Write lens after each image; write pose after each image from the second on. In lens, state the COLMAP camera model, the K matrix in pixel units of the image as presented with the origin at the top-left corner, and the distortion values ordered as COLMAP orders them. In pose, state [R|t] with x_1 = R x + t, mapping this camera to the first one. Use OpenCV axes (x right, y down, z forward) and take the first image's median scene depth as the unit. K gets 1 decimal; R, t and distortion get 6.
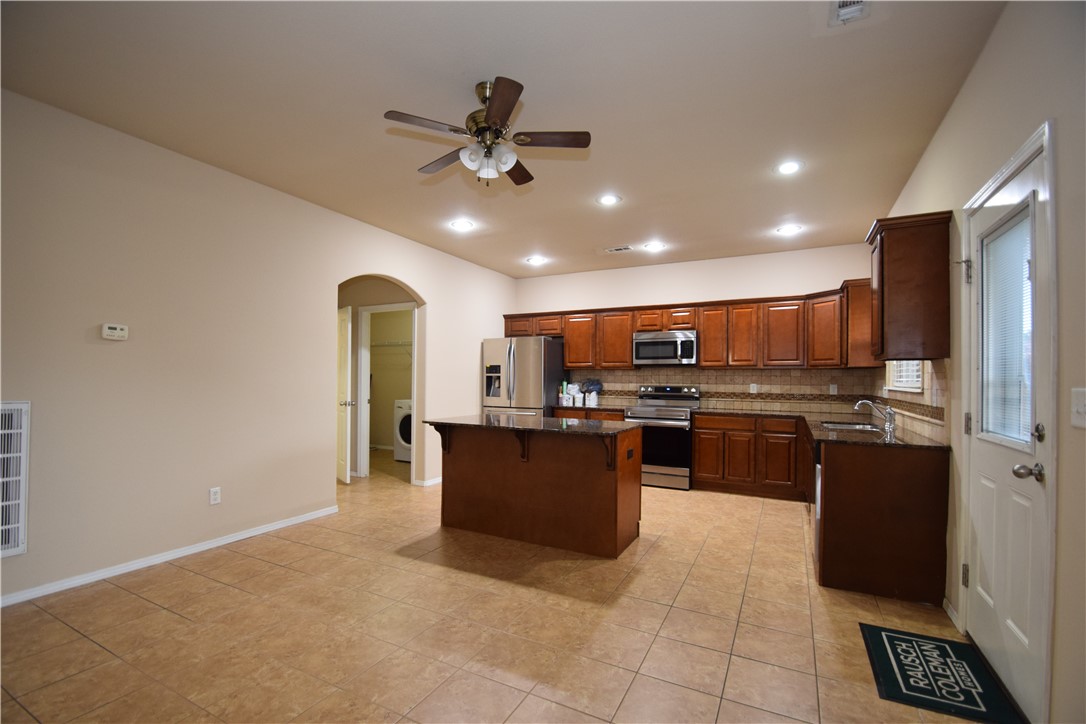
lens RADIAL K [[478.6, 0, 537.4], [0, 478.6, 378.6], [0, 0, 1]] dist [0.011193, -0.014227]
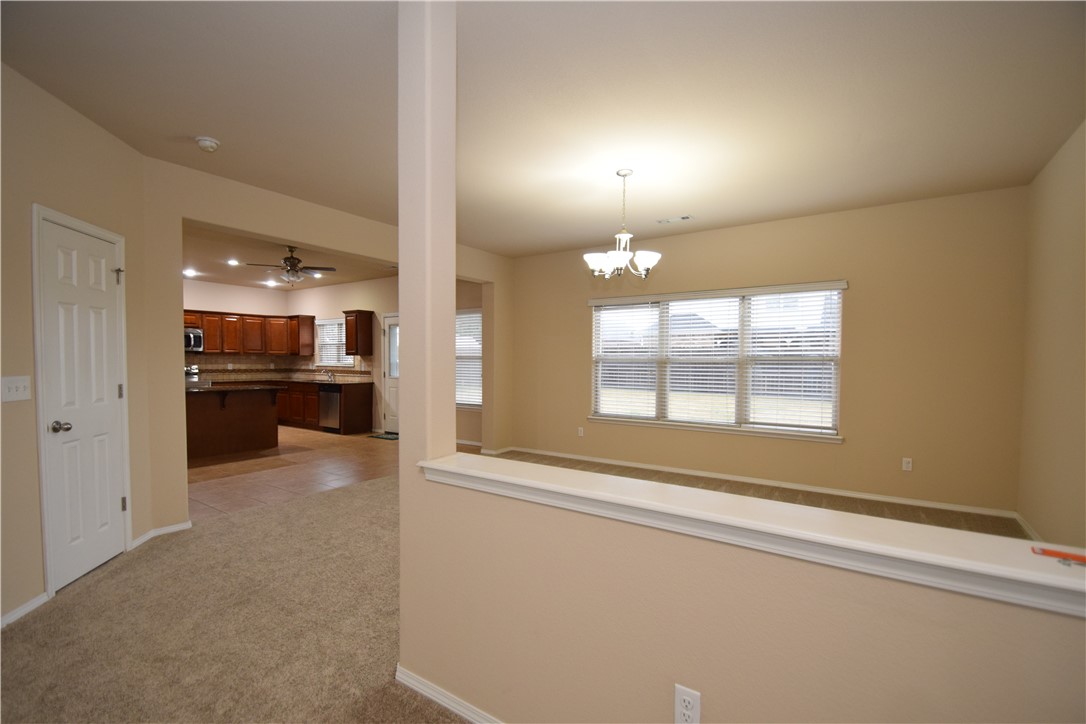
lens RADIAL K [[478.6, 0, 538.5], [0, 478.6, 377.2], [0, 0, 1]] dist [0.011193, -0.014227]
pose [[0.113786, -0.041879, 0.992622, -1.132531], [-0.007336, 0.999049, 0.042991, -0.022345], [-0.993478, -0.012174, 0.113371, -0.254297]]
